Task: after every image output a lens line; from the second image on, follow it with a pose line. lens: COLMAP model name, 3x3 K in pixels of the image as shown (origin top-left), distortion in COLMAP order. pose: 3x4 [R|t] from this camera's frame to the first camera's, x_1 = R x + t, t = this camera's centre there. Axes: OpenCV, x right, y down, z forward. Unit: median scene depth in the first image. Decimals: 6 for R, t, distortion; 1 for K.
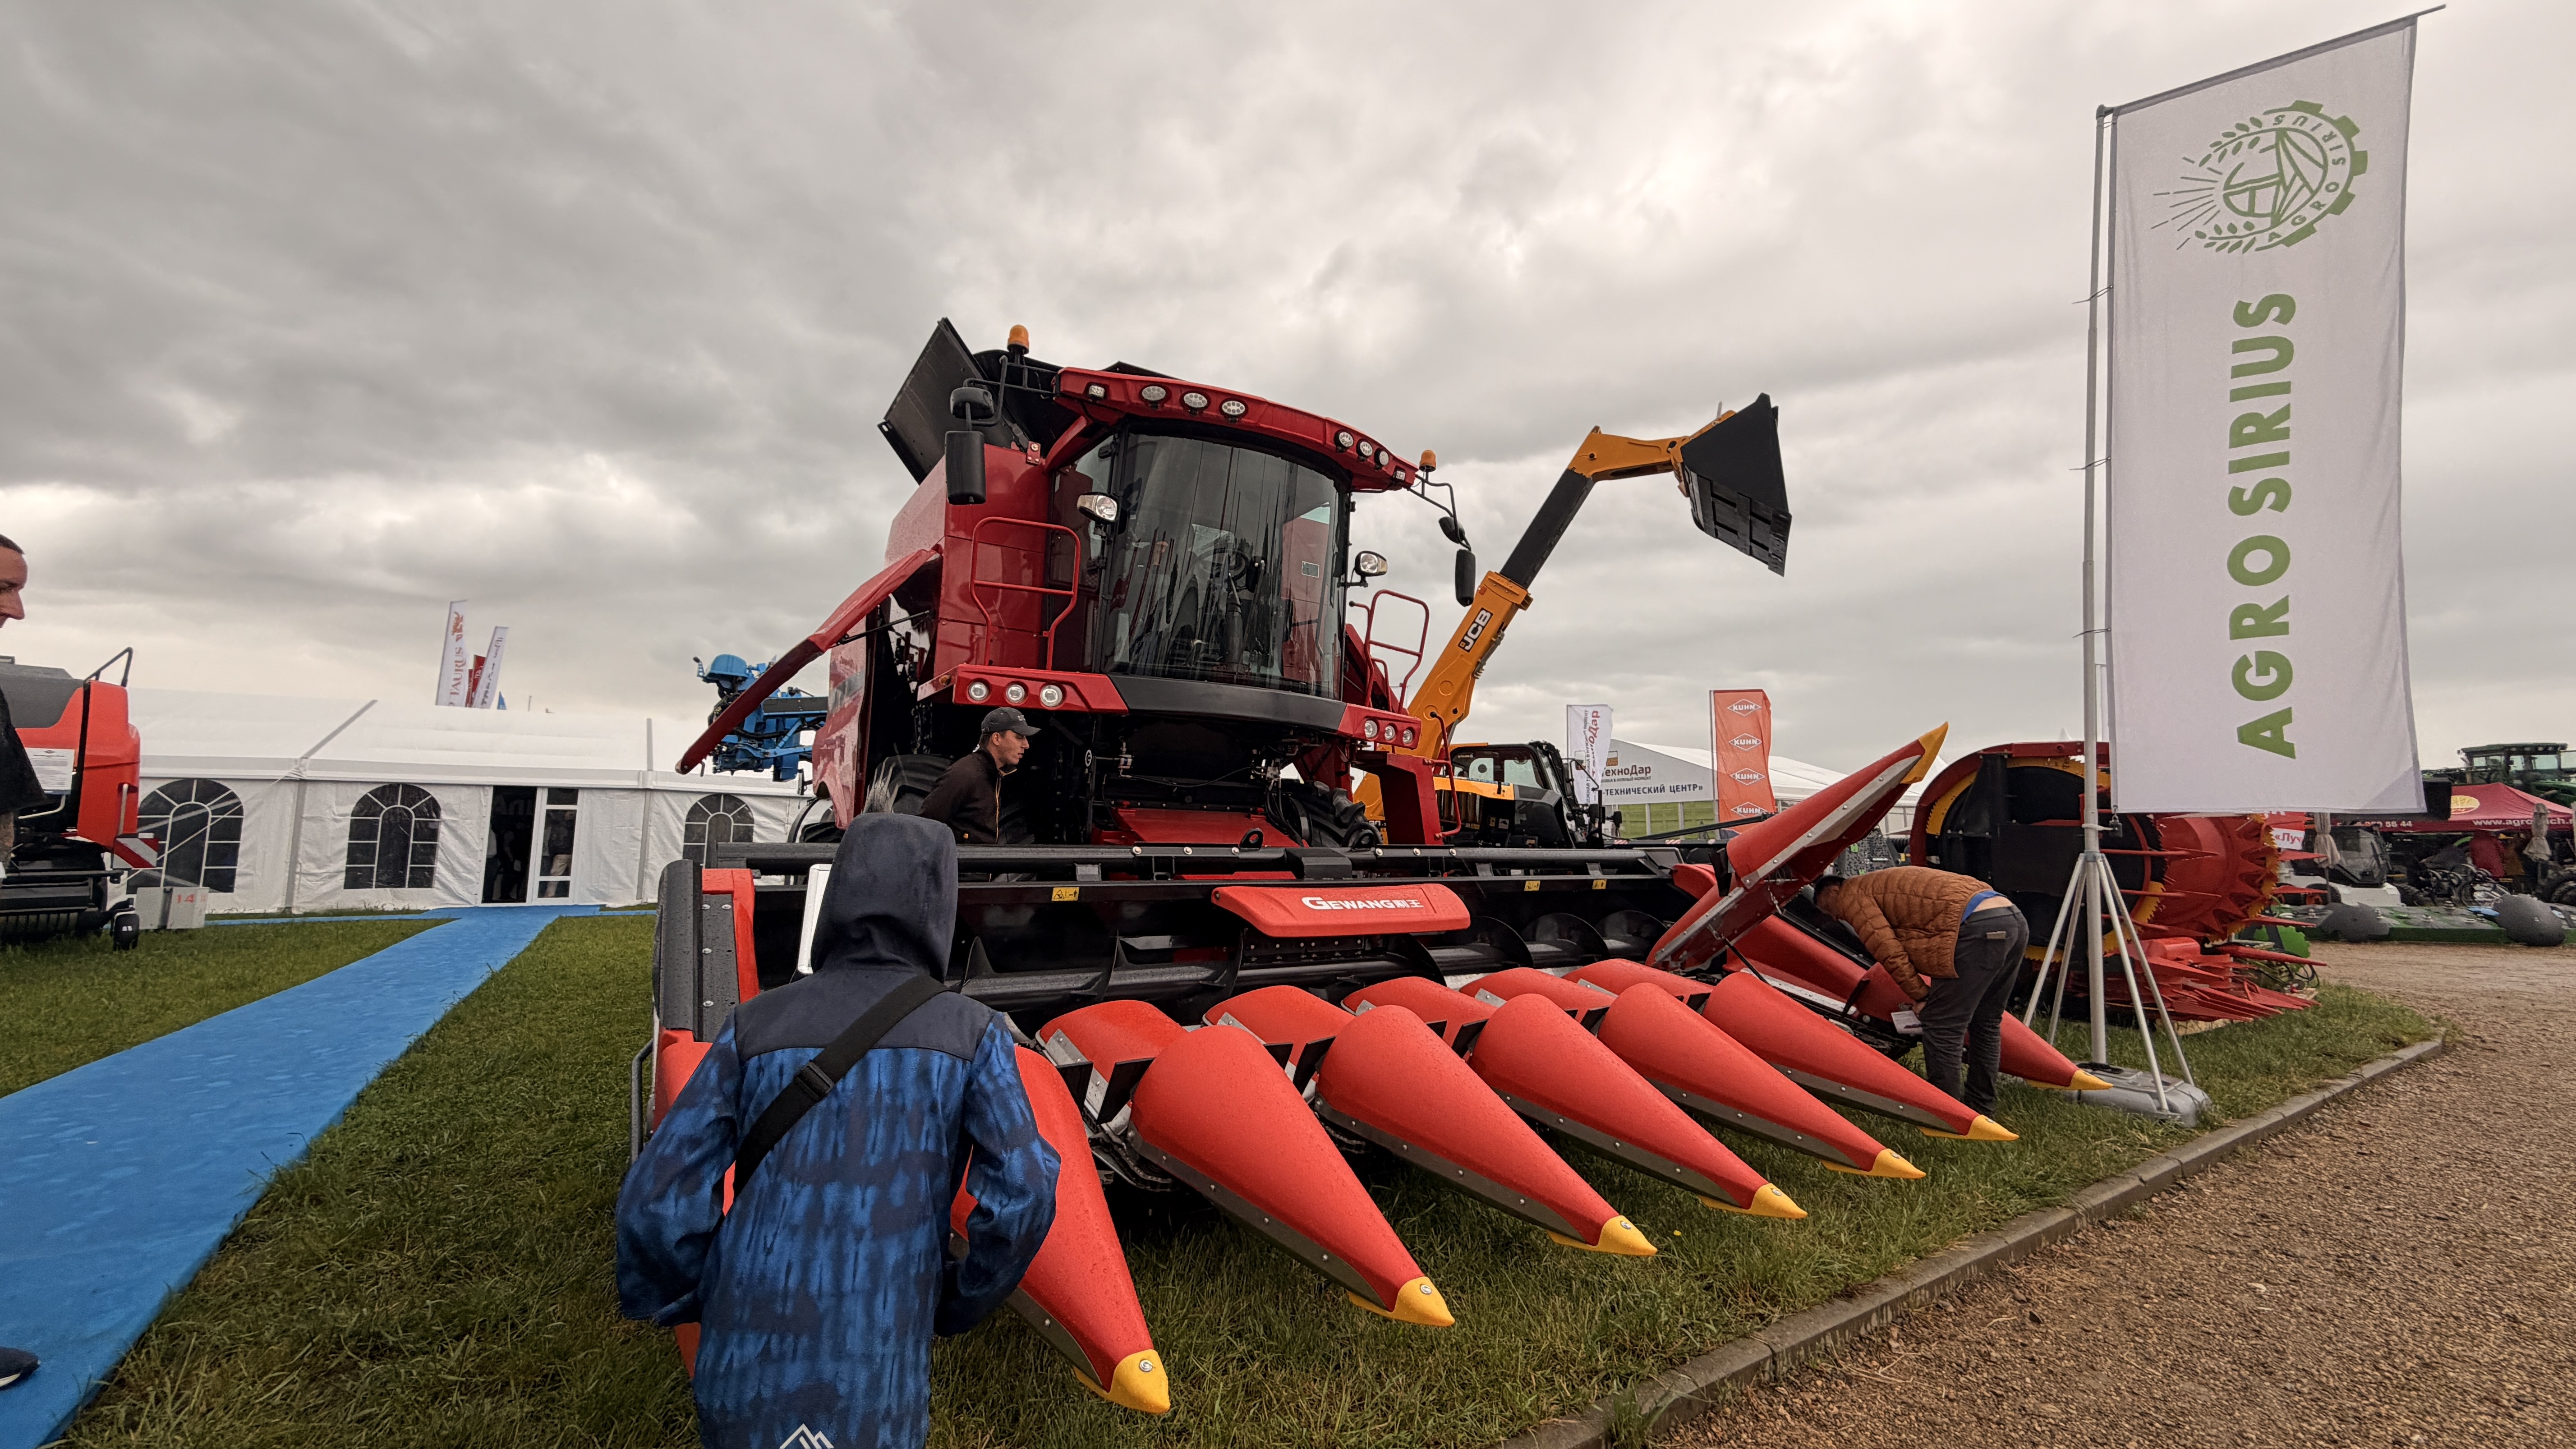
lens RADIAL K [[994.3, 0, 1281.3], [0, 994.3, 727.9], [0, 0, 1]] dist [0.001626, -0.000197]
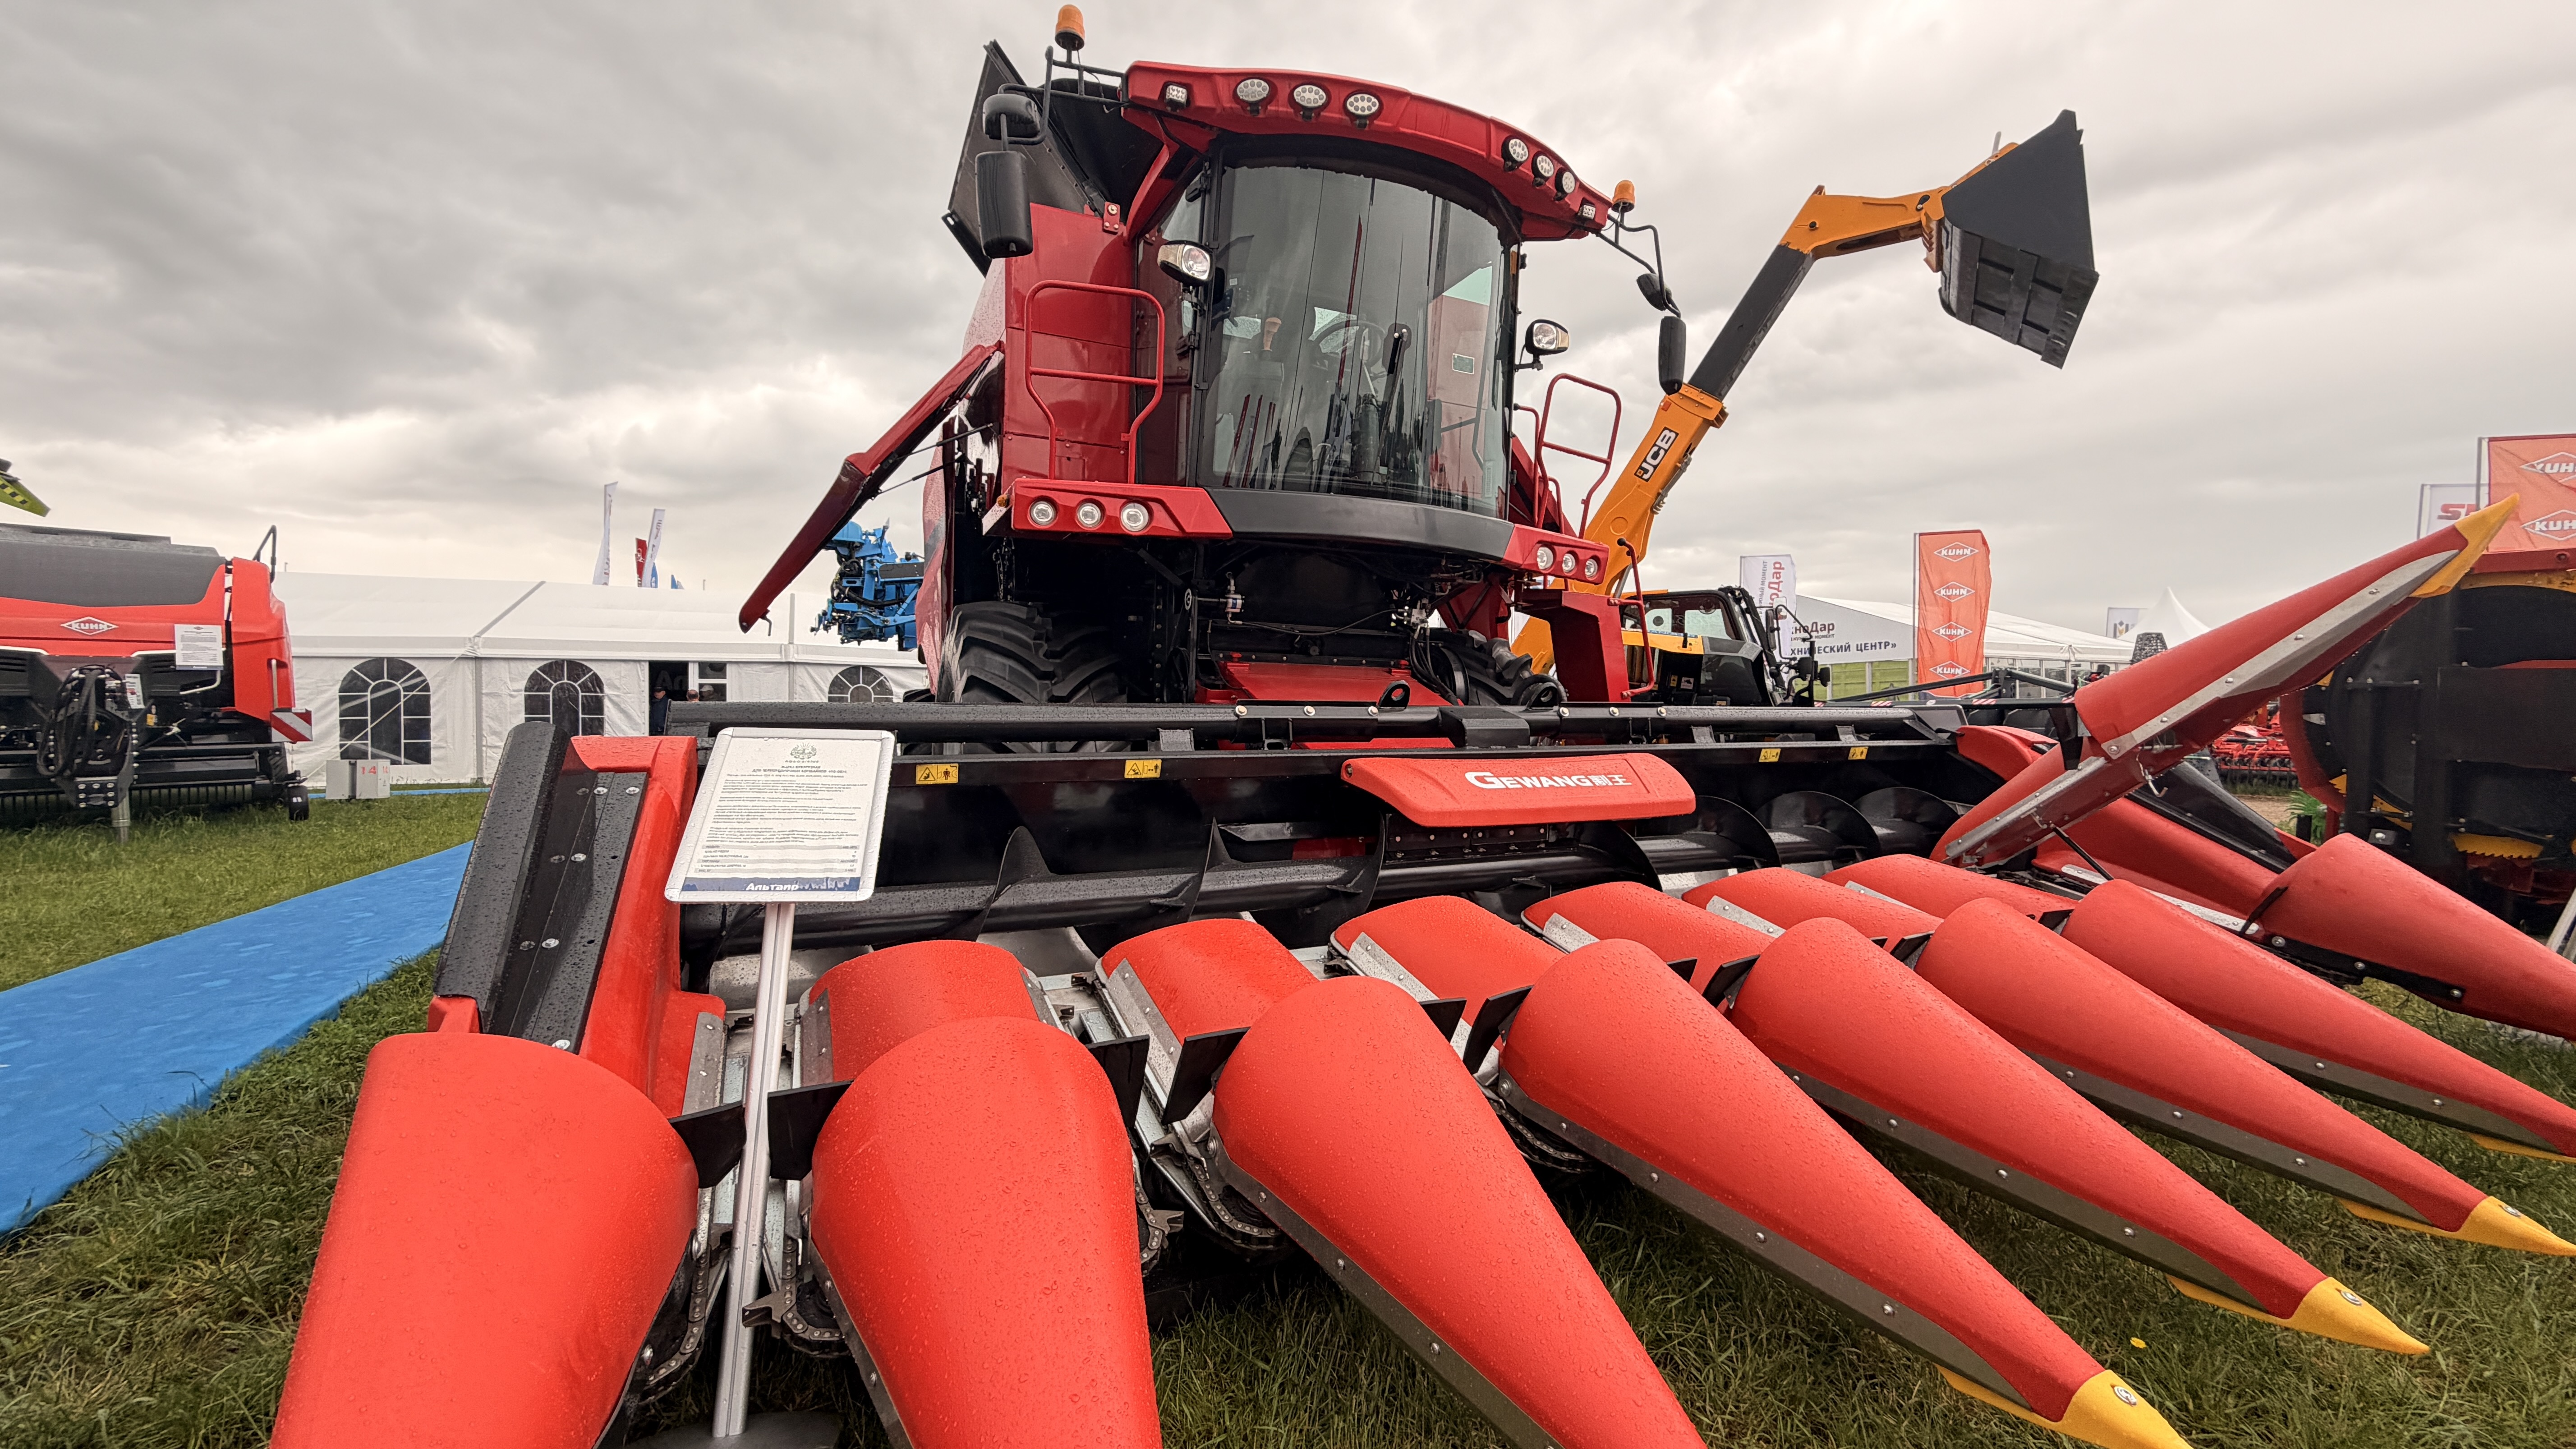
lens RADIAL K [[994.3, 0, 1288.8], [0, 994.3, 714.4], [0, 0, 1]] dist [0.001626, -0.000197]
pose [[0.991283, -0.008295, -0.131486, -0.008795], [0.023545, 0.993103, 0.114856, 0.031489], [0.129627, -0.116951, 0.984642, 0.206242]]
